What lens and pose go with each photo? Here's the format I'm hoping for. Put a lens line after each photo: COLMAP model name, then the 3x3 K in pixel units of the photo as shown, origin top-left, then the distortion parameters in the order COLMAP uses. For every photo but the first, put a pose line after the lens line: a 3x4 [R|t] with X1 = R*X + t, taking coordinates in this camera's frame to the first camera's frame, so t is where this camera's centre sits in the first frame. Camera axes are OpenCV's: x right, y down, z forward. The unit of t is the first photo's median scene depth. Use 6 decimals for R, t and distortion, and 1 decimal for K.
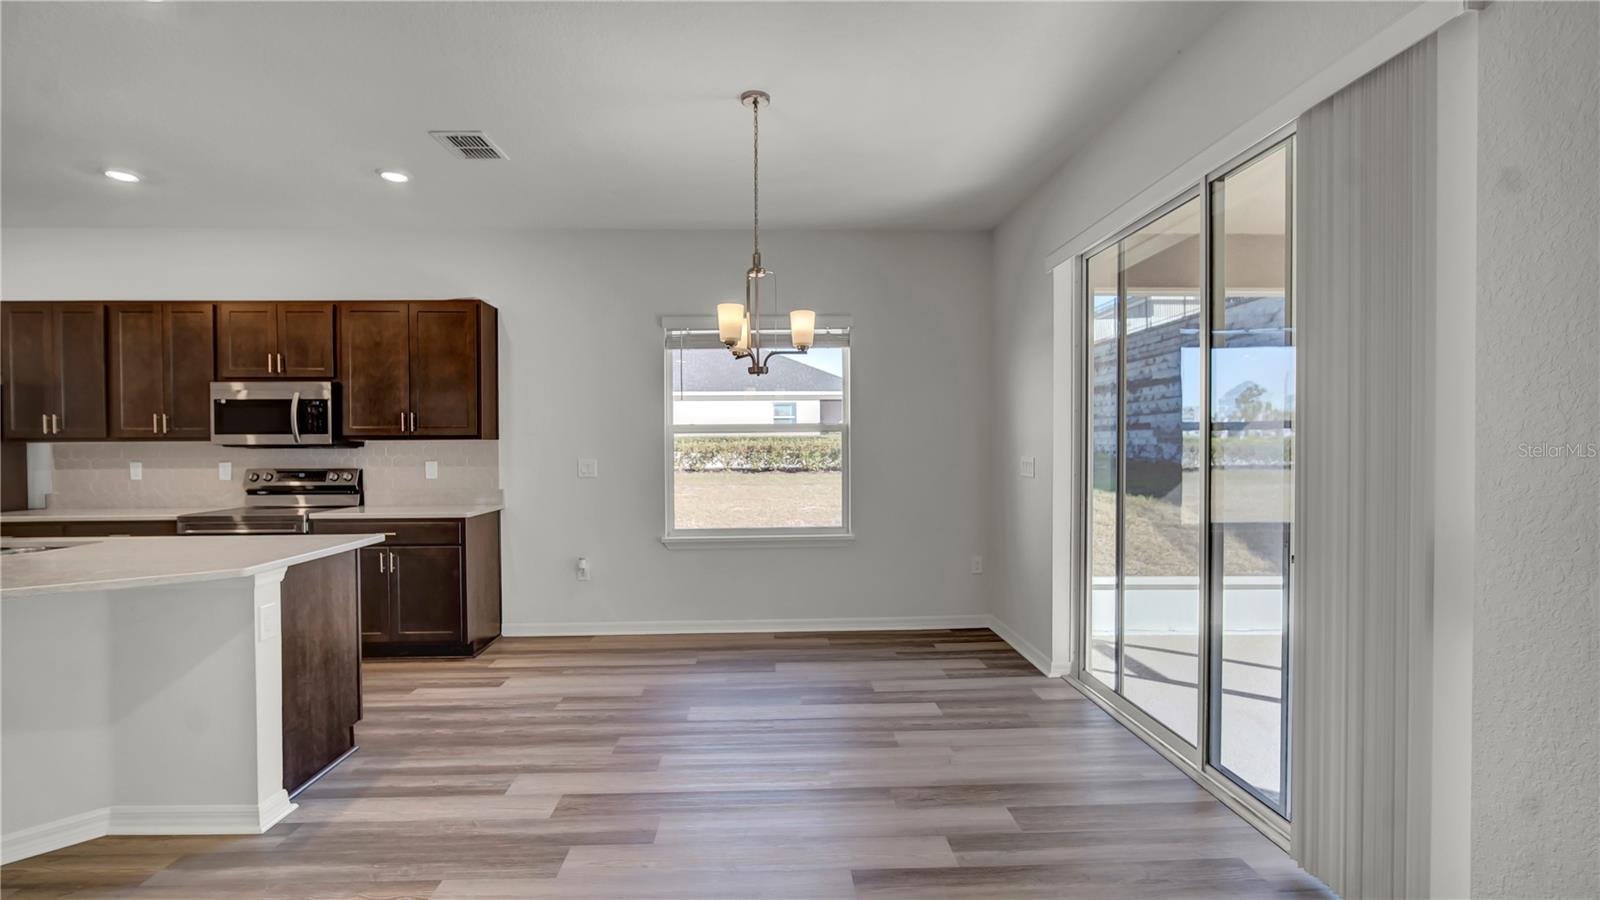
lens RADIAL K [[724.0, 0, 783.7], [0, 724.0, 448.8], [0, 0, 1]] dist [-0.017877, 0.005259]
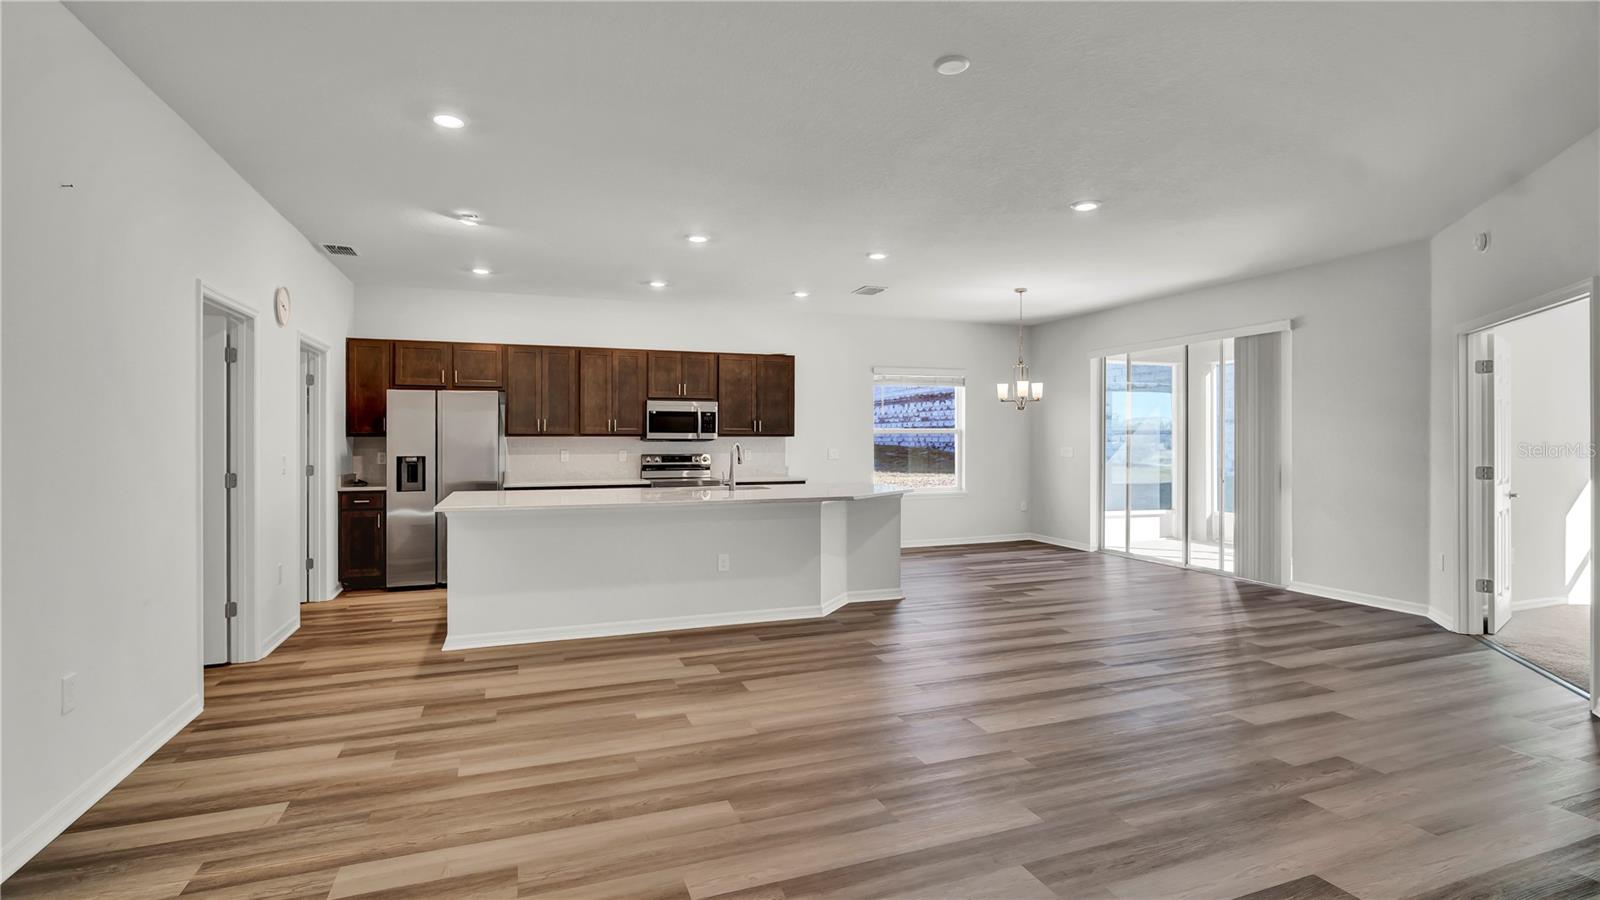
lens RADIAL K [[724.0, 0, 783.7], [0, 724.0, 448.8], [0, 0, 1]] dist [-0.017877, 0.005259]
pose [[0.953133, 0.000845, 0.302552, -0.977104], [-0.002299, 0.999987, 0.004449, 0.008540], [-0.302544, -0.004936, 0.953123, -0.644161]]
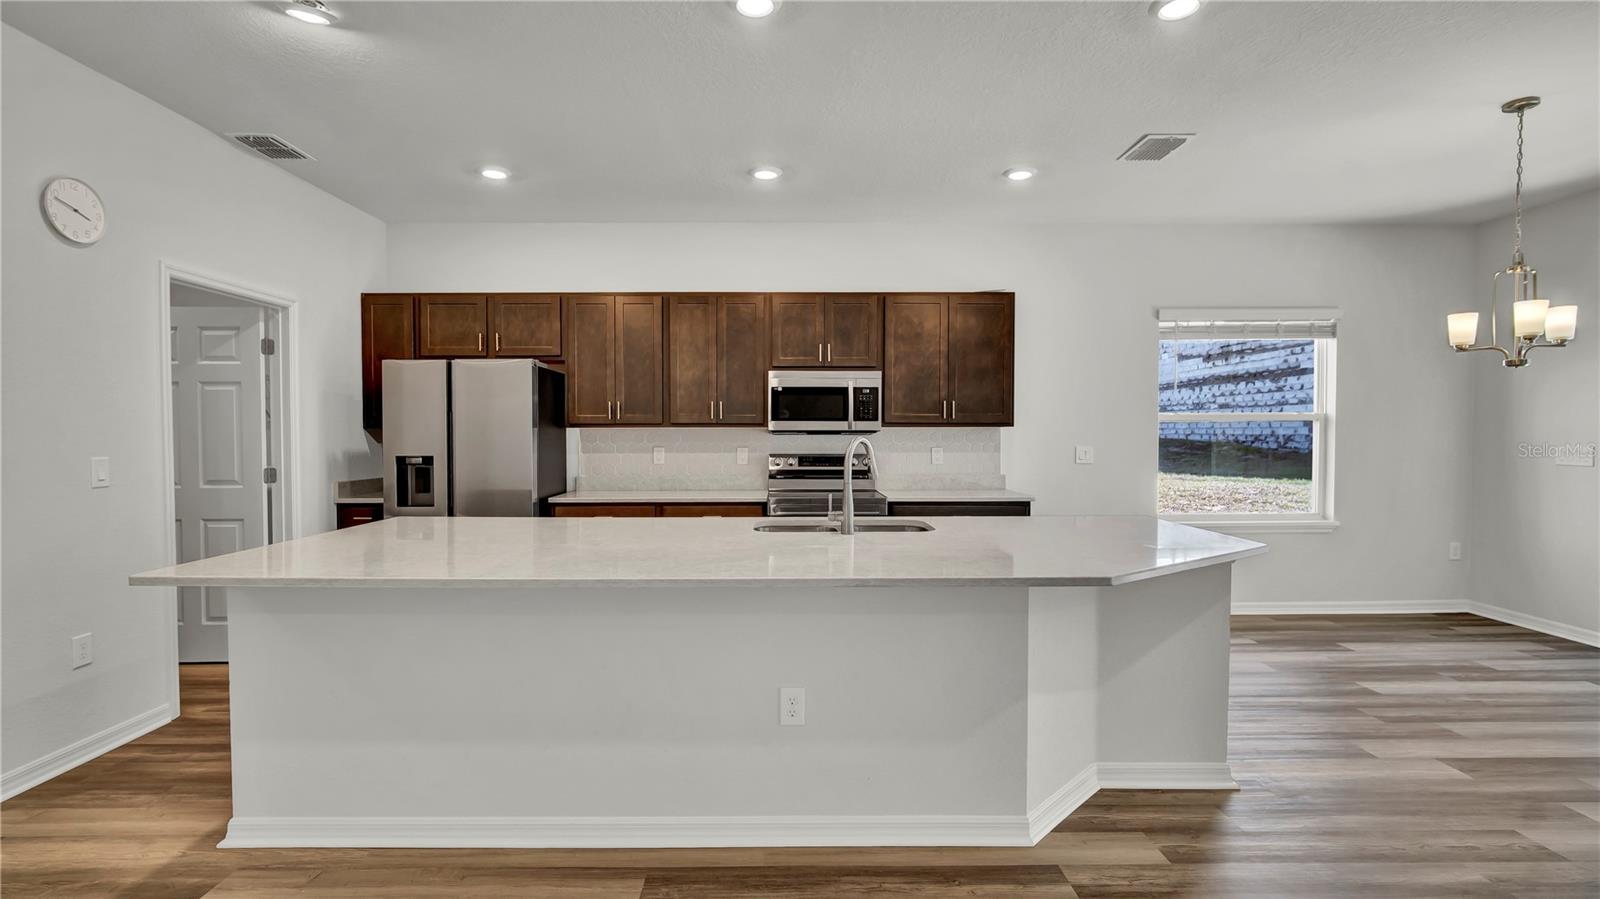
lens RADIAL K [[724.0, 0, 783.7], [0, 724.0, 448.3], [0, 0, 1]] dist [-0.017877, 0.005259]
pose [[0.999208, 0.005275, -0.039451, -0.717596], [-0.004662, 0.999867, 0.015627, 0.003615], [0.039529, -0.015431, 0.999099, -0.055552]]
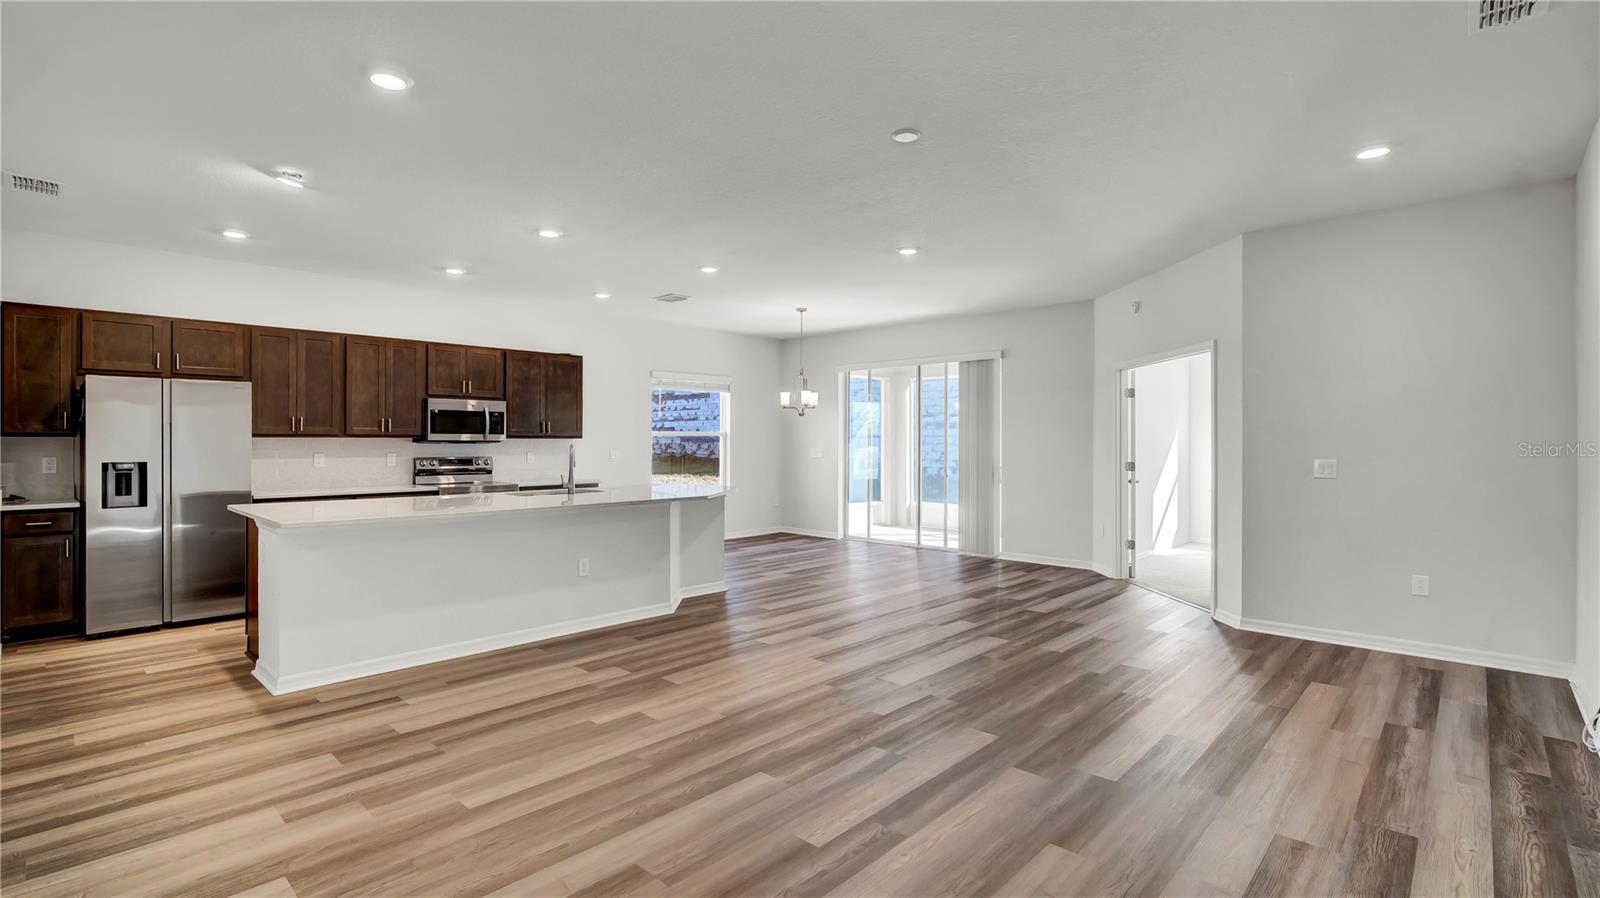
lens RADIAL K [[724.0, 0, 783.7], [0, 724.0, 447.8], [0, 0, 1]] dist [-0.017877, 0.005259]
pose [[0.724400, 0.000965, 0.689379, -1.259479], [-0.001868, 0.999998, 0.000564, 0.006973], [-0.689377, -0.001697, 0.724401, -0.558178]]
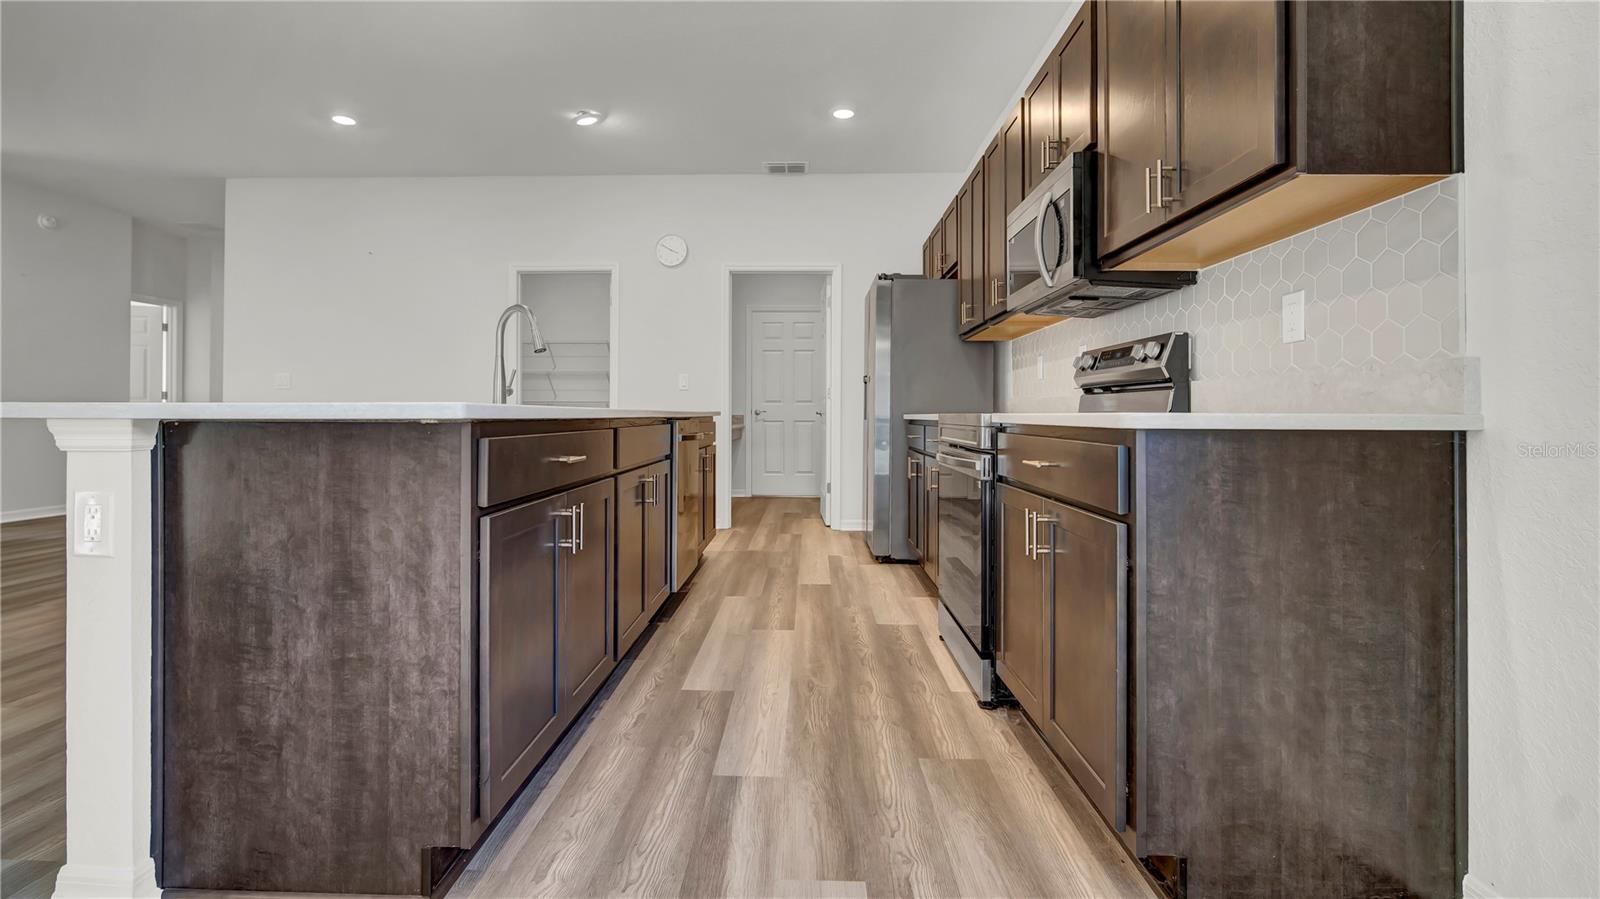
lens RADIAL K [[719.8, 0, 797.6], [0, 719.8, 410.3], [0, 0, 1]] dist [-0.017797, 0.000034]
pose [[-0.056228, 0.000254, -0.998418, -0.129987], [-0.011176, 0.999937, 0.000883, 0.083838], [0.998355, 0.011208, -0.056221, 0.831779]]
